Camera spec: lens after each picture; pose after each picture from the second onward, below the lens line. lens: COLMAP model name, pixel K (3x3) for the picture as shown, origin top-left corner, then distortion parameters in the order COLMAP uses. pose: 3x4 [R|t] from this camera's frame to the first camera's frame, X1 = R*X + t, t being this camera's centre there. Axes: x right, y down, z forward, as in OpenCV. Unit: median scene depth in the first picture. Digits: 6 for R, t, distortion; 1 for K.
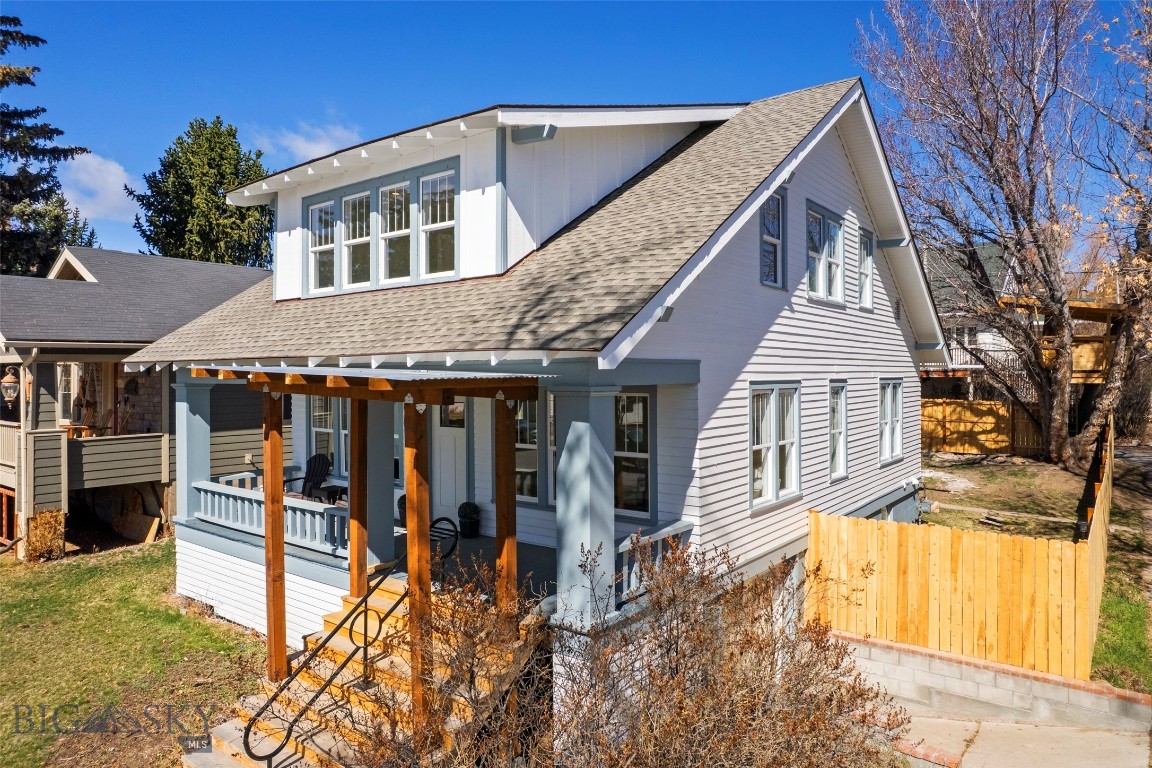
lens RADIAL K [[734.0, 0, 583.8], [0, 734.0, 365.2], [0, 0, 1]] dist [-0.066441, 0.057974]
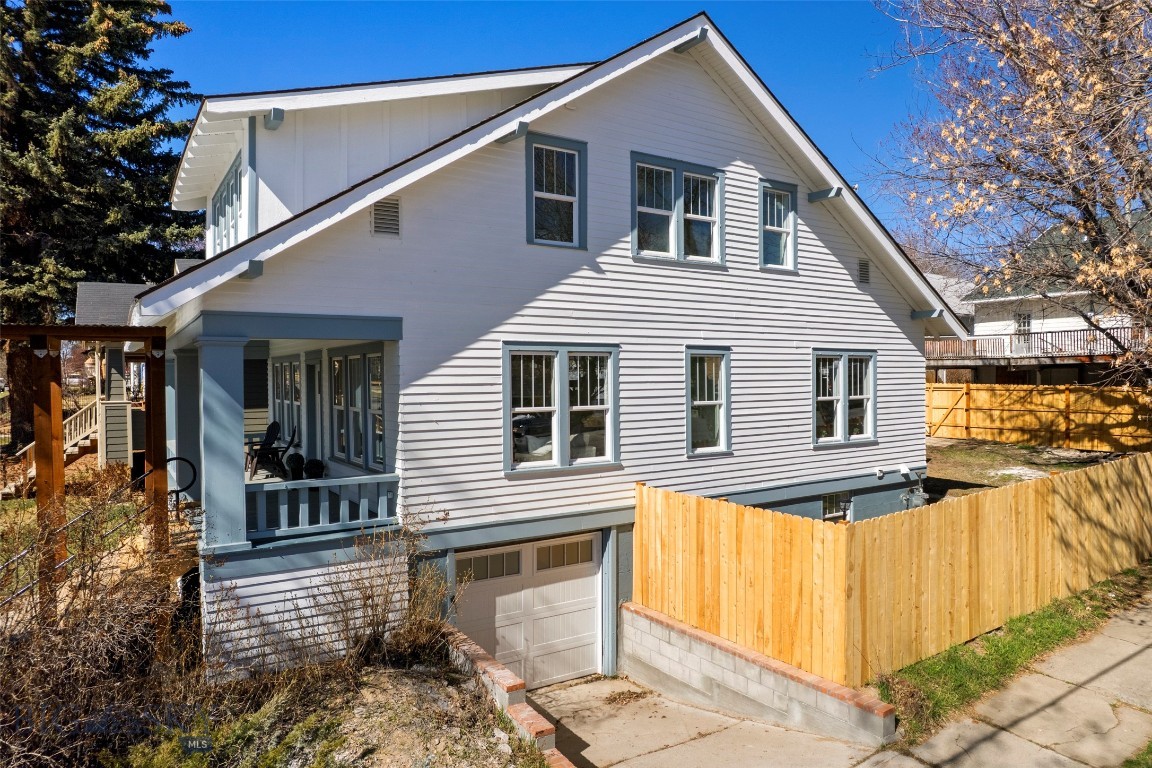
lens RADIAL K [[734.0, 0, 580.0], [0, 734.0, 377.9], [0, 0, 1]] dist [-0.066441, 0.057974]
pose [[0.944418, -0.006007, -0.328693, 0.609620], [0.010732, 0.999863, 0.012564, 0.056176], [0.328572, -0.015393, 0.944353, 0.091799]]
